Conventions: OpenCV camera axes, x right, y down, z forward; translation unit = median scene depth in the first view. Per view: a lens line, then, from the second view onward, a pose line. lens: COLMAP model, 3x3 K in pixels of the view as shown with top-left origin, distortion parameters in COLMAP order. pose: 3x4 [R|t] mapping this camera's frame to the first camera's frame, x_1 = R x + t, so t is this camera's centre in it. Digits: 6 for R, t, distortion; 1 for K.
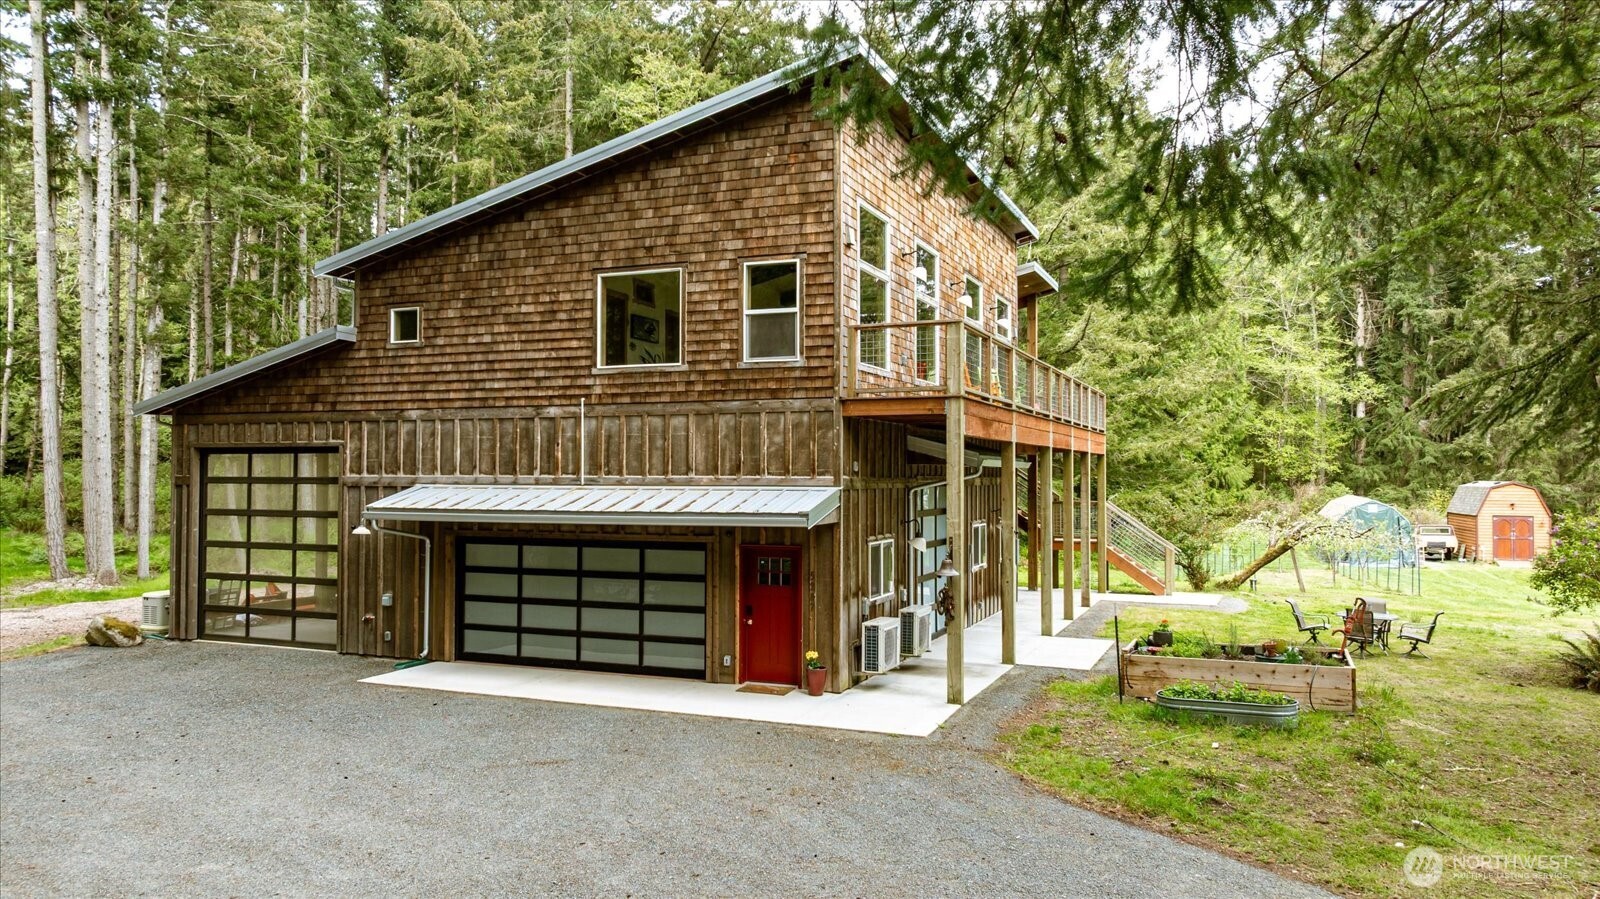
lens RADIAL K [[1118.1, 0, 800.0], [0, 1118.1, 449.5], [0, 0, 1]] dist [-0.002911, -0.001245]
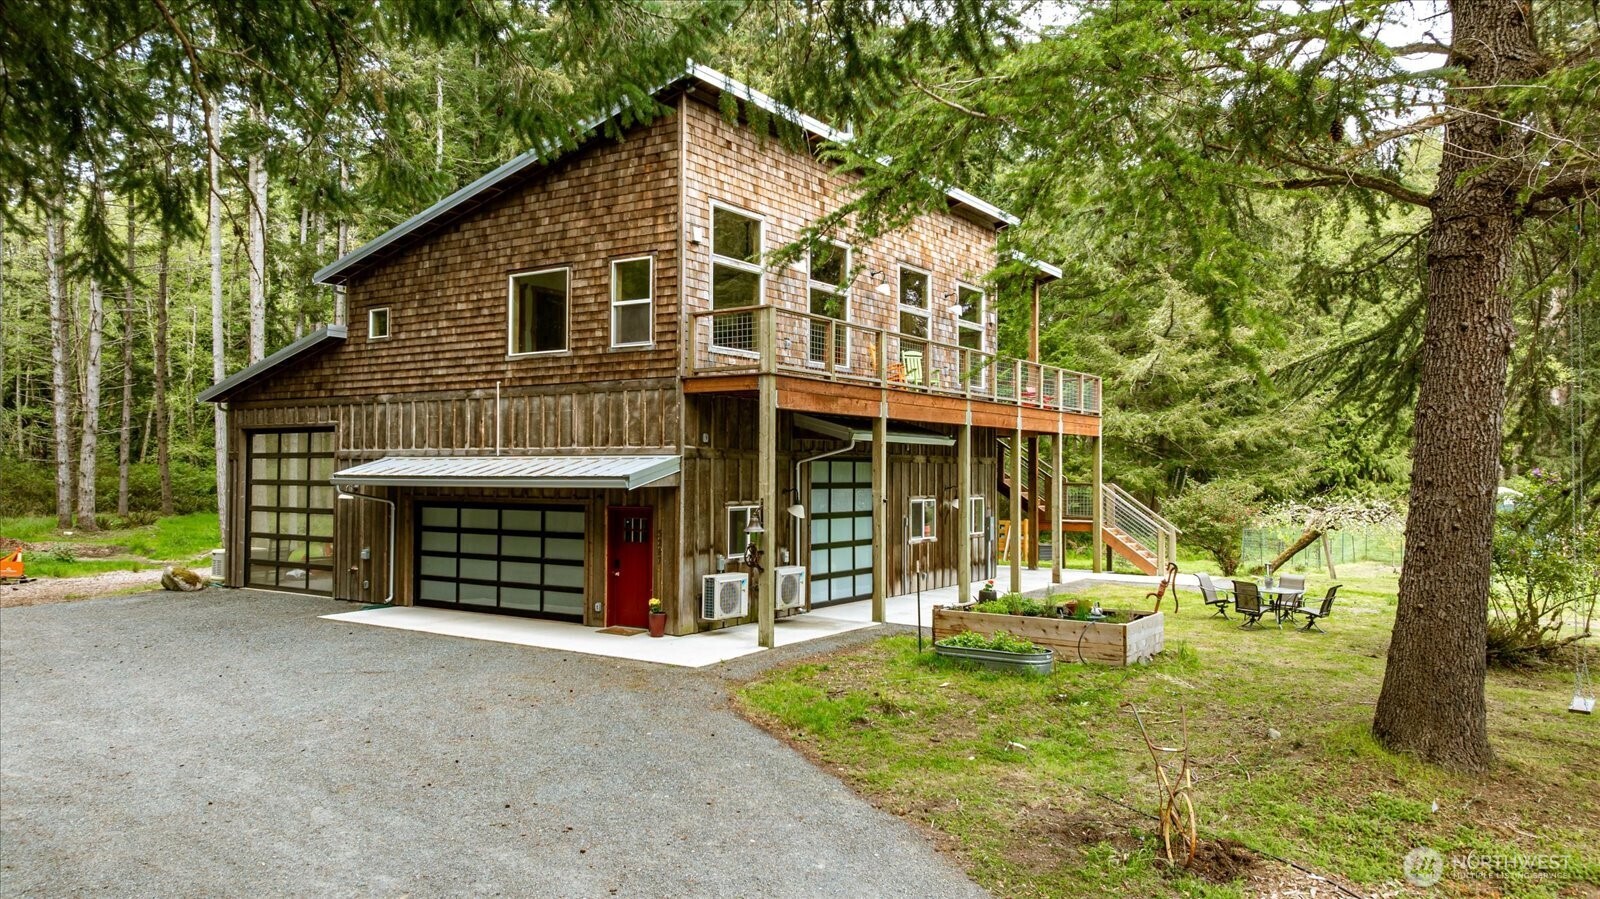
lens RADIAL K [[1118.1, 0, 800.0], [0, 1118.1, 449.5], [0, 0, 1]] dist [-0.002911, -0.001245]
pose [[0.980794, -0.001552, -0.195038, 0.340028], [0.001812, 0.999998, 0.001154, 0.024028], [0.195036, -0.001485, 0.980795, -0.082986]]
